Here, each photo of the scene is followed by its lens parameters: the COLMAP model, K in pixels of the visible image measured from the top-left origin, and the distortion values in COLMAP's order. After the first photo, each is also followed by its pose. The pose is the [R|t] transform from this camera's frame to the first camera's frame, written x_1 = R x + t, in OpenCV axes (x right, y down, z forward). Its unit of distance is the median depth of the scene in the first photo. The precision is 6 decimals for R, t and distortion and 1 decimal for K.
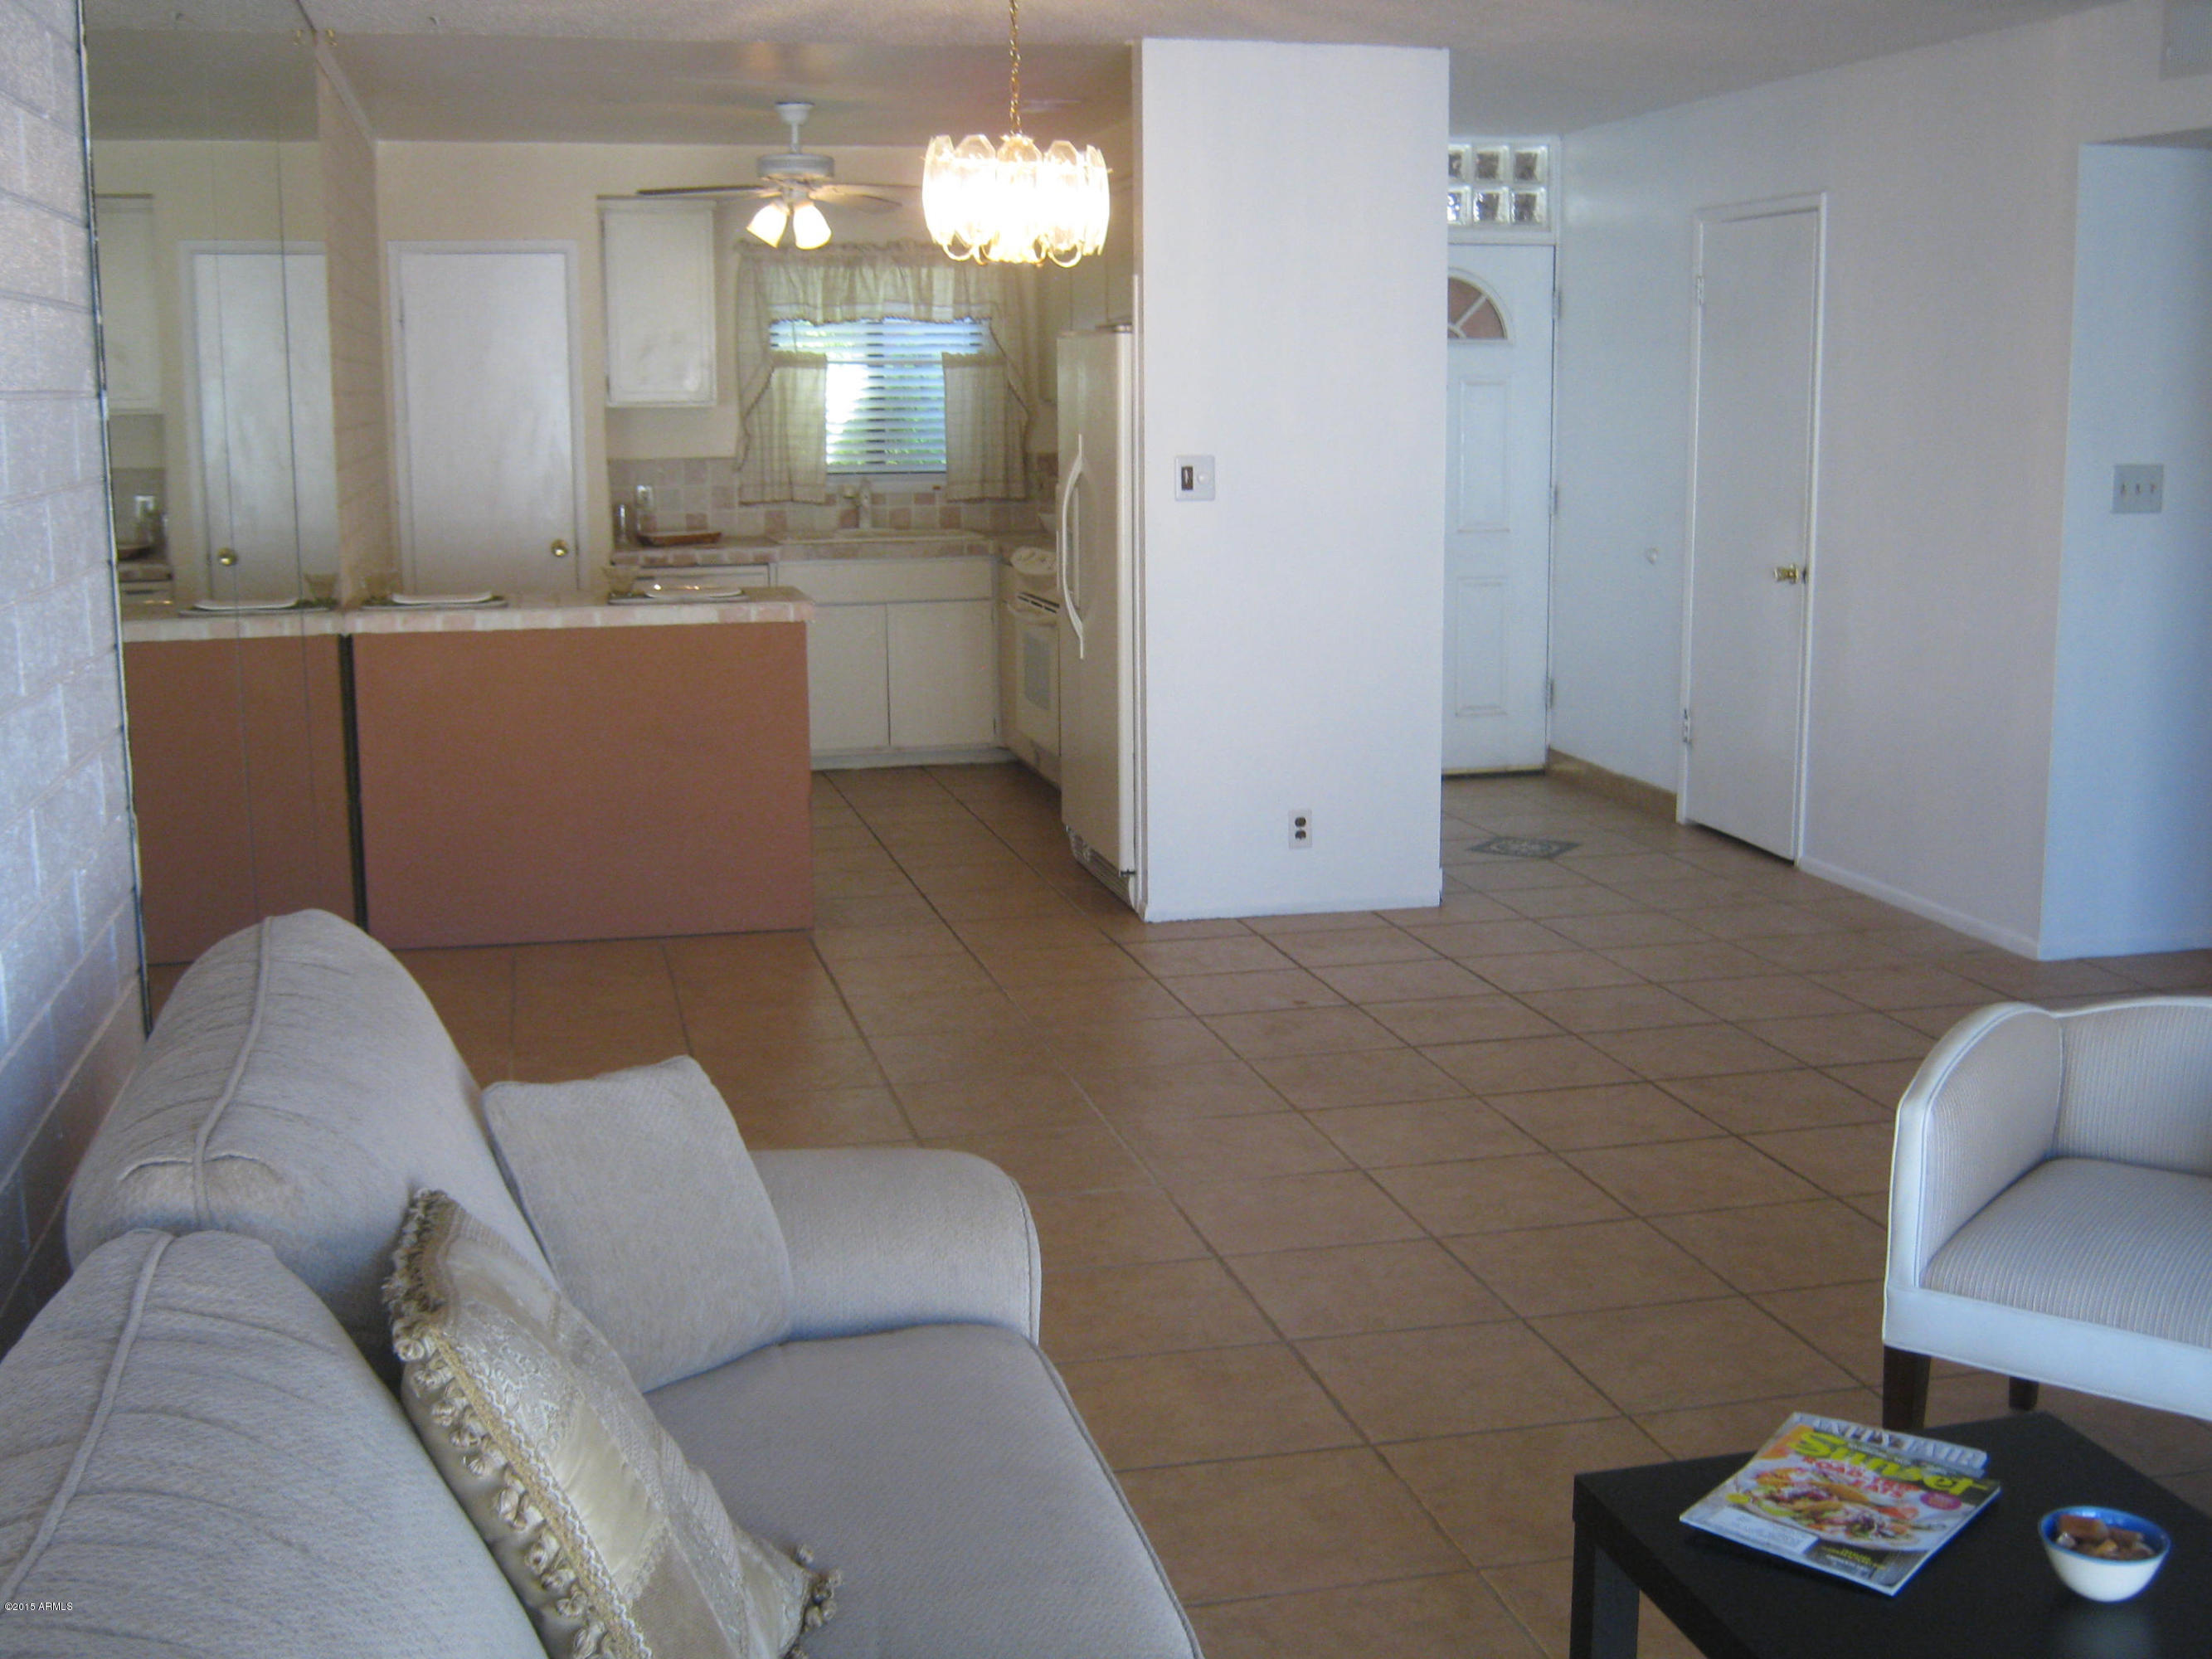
lens RADIAL K [[2451.1, 0, 1137.1], [0, 2451.1, 816.6], [0, 0, 1]] dist [-0.111459, 0.079189]
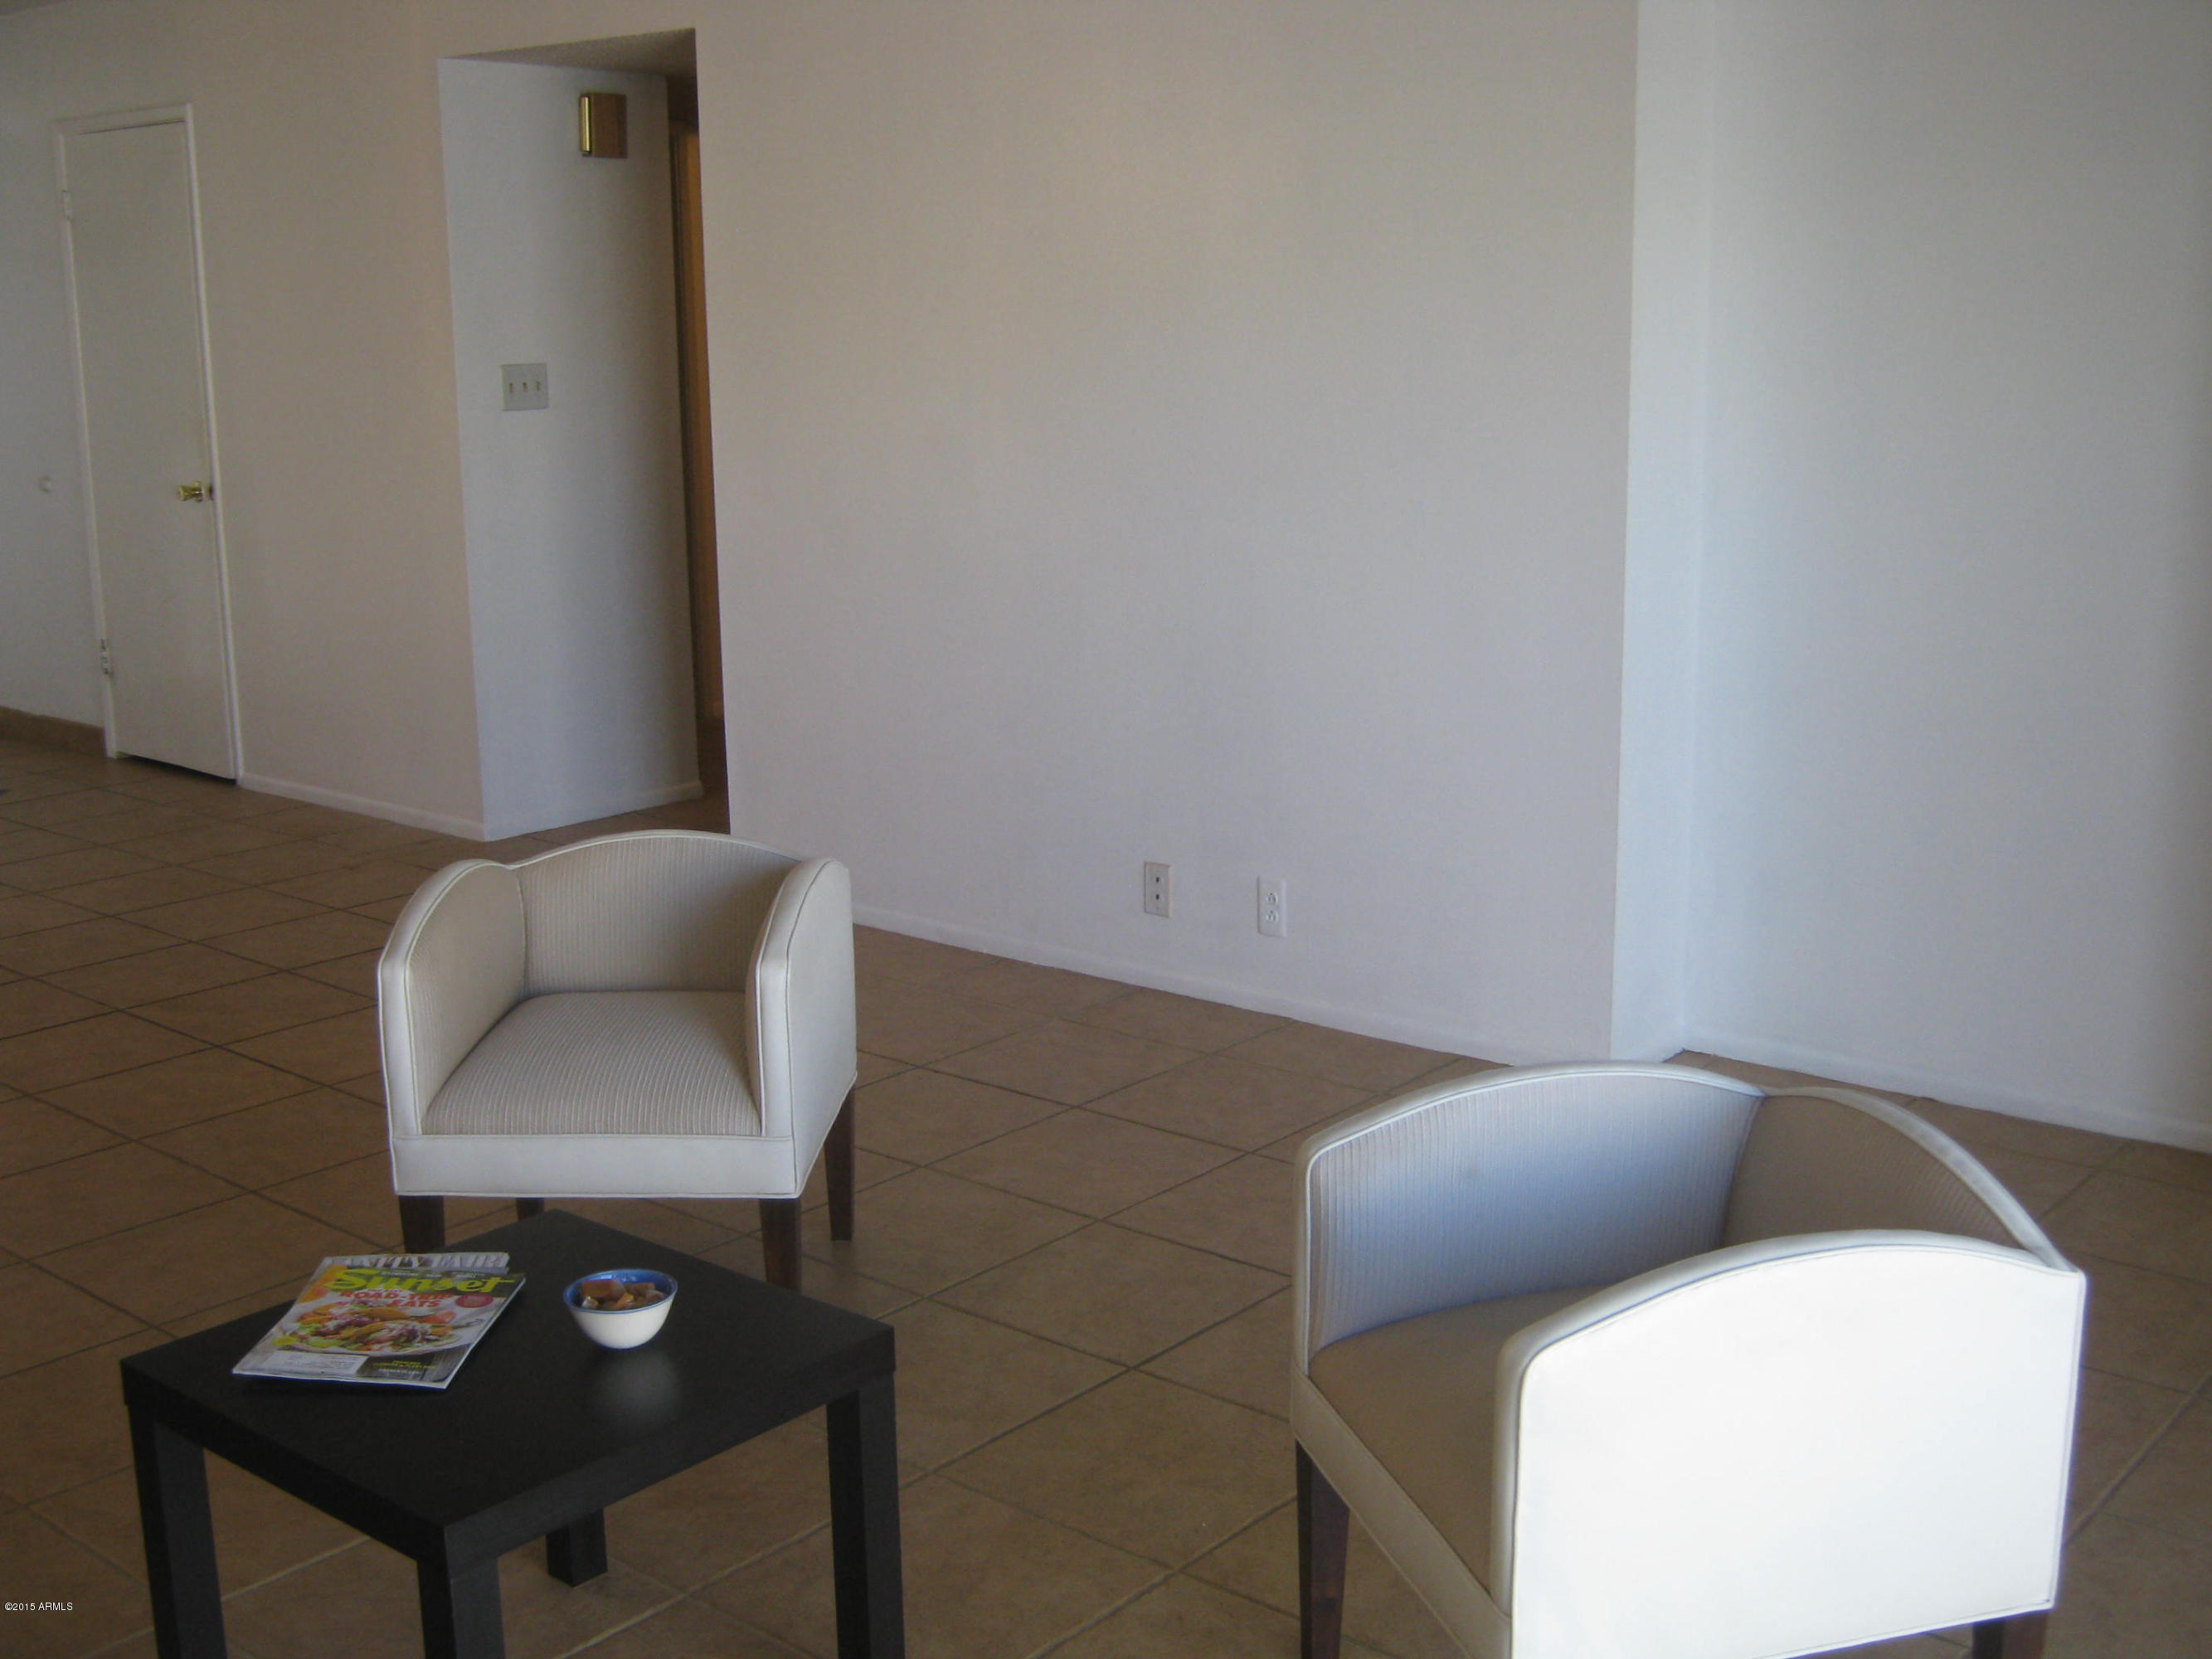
lens RADIAL K [[2451.1, 0, 1137.1], [0, 2451.1, 816.6], [0, 0, 1]] dist [-0.111459, 0.079189]
pose [[0.804199, -0.127292, 0.580569, -0.008578], [0.110030, 0.991798, 0.065043, 0.008855], [-0.584087, 0.011573, 0.811609, -0.016670]]
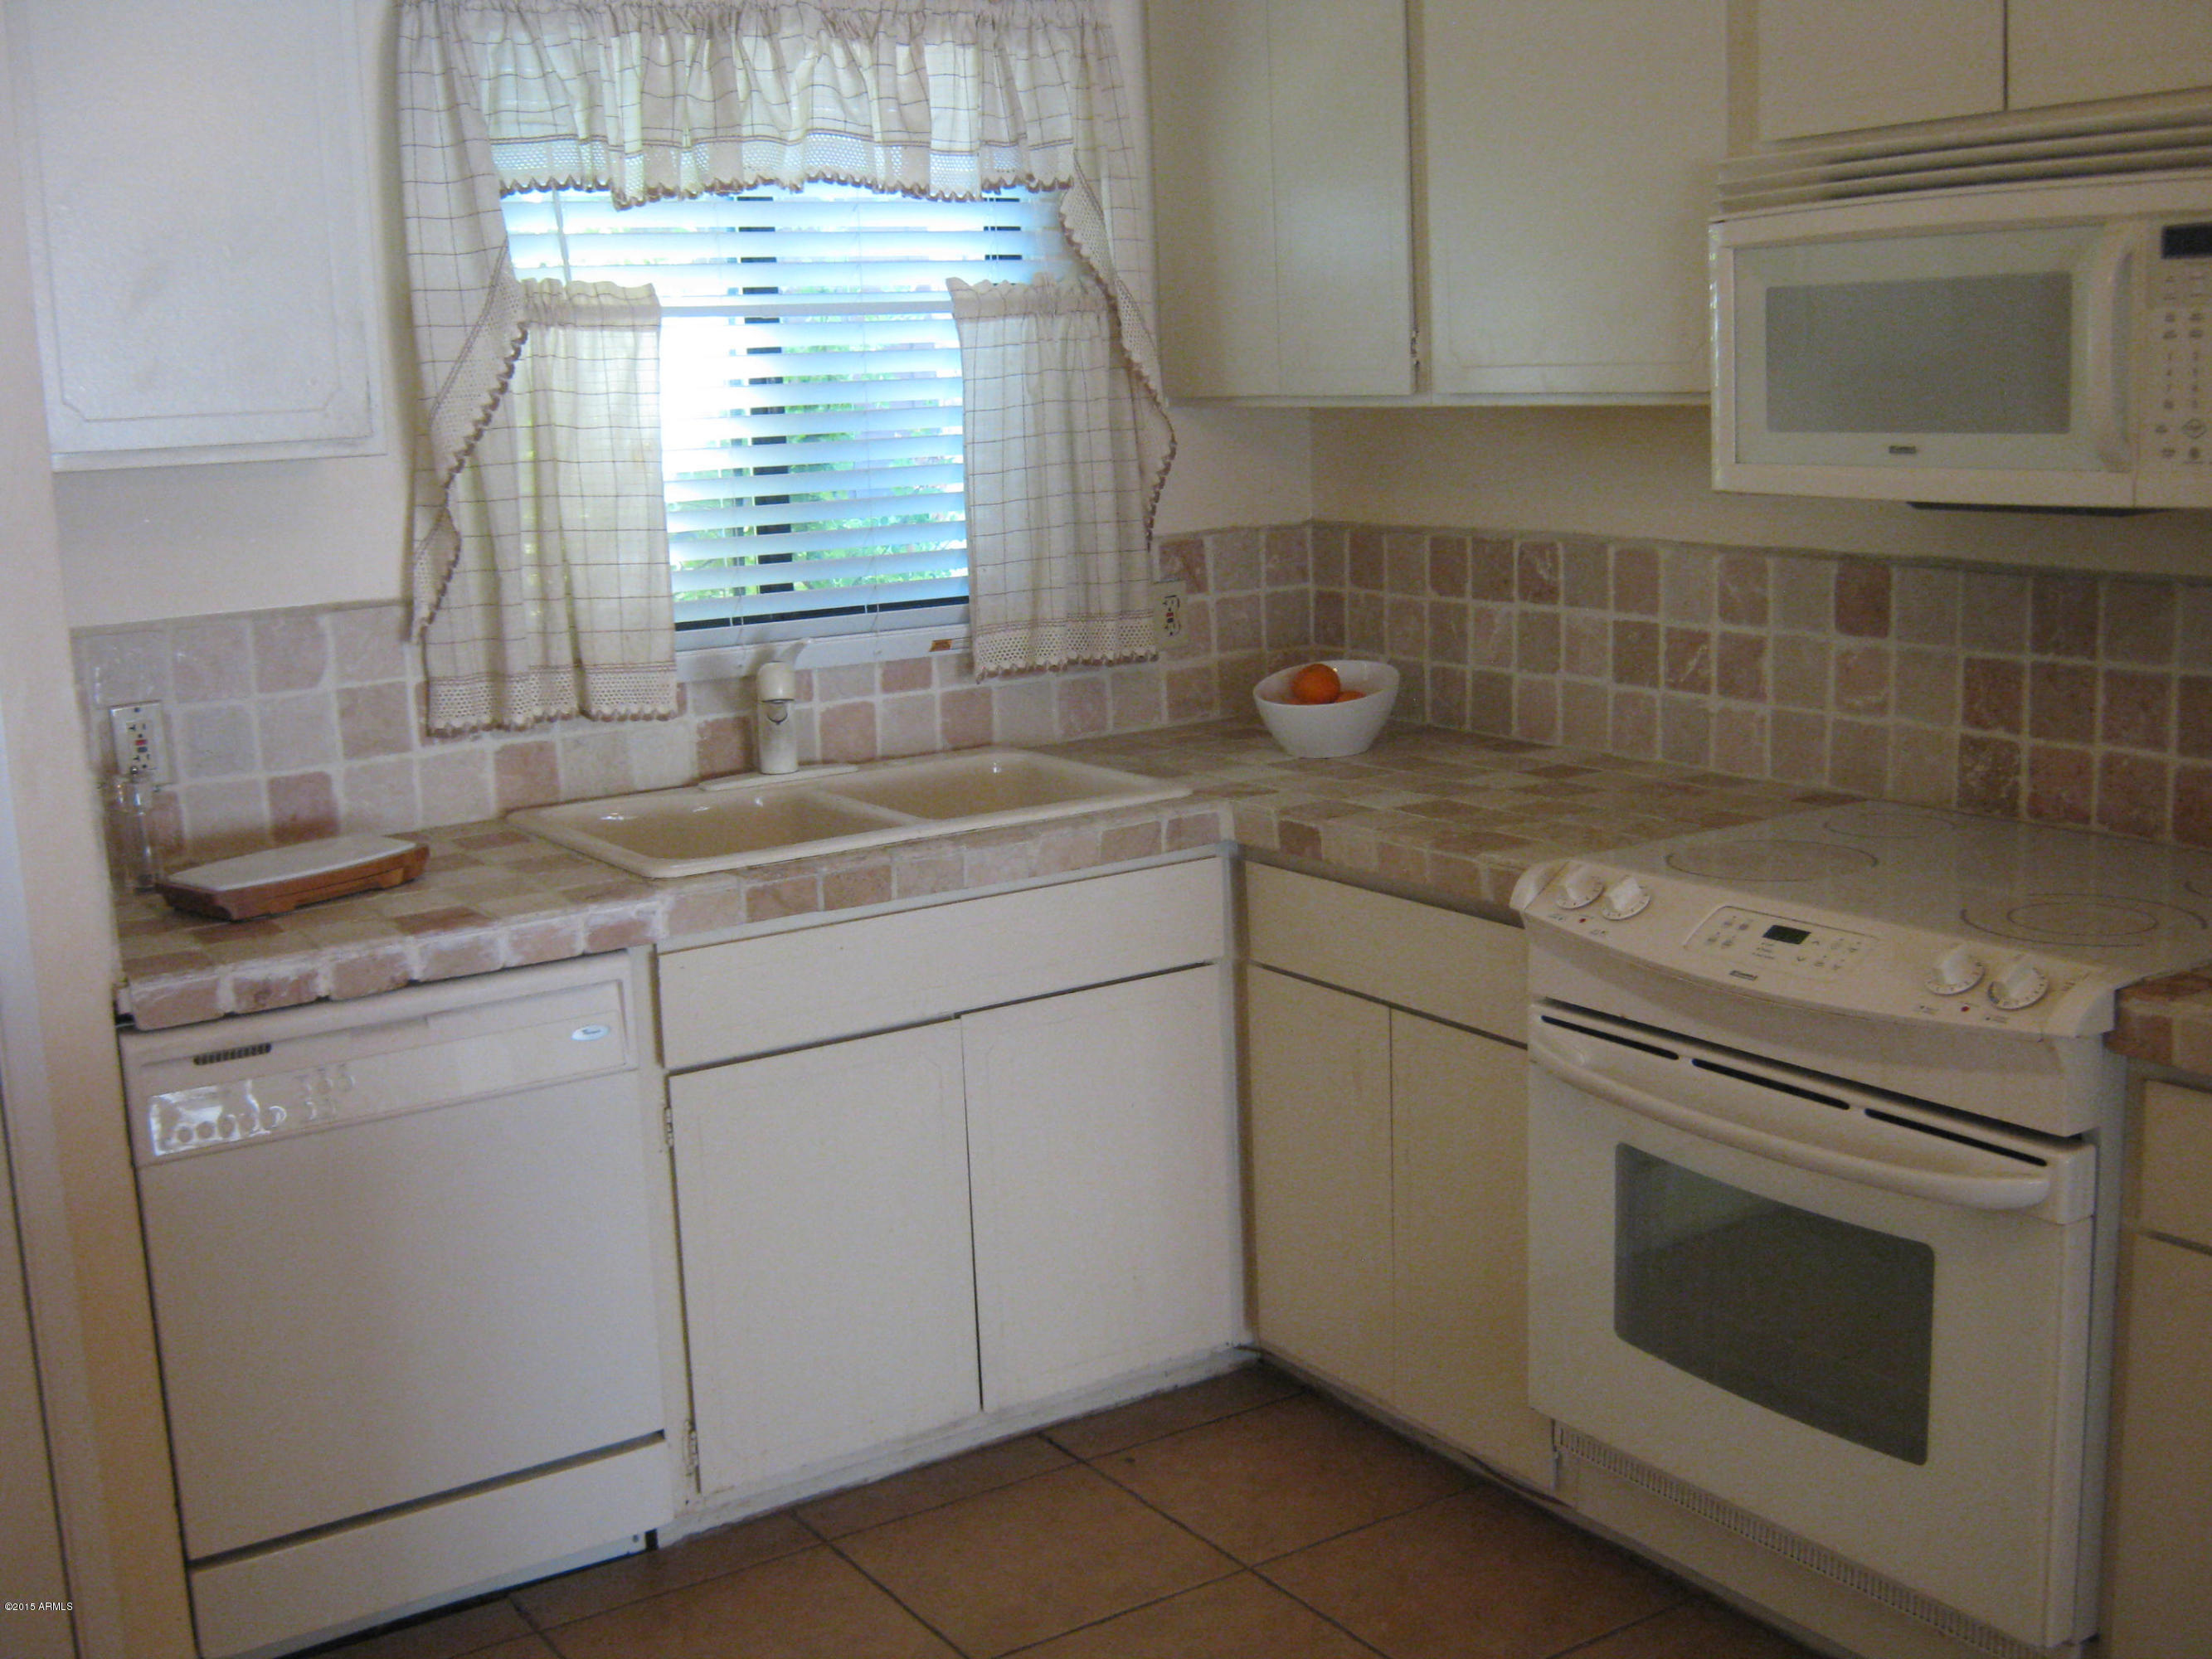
lens RADIAL K [[2451.1, 0, 1137.1], [0, 2451.1, 816.6], [0, 0, 1]] dist [-0.111459, 0.079189]
pose [[0.943540, -0.088504, 0.319218, -0.221177], [0.087720, 0.996002, 0.016863, -0.141168], [-0.319434, 0.012091, 0.947531, 0.802607]]
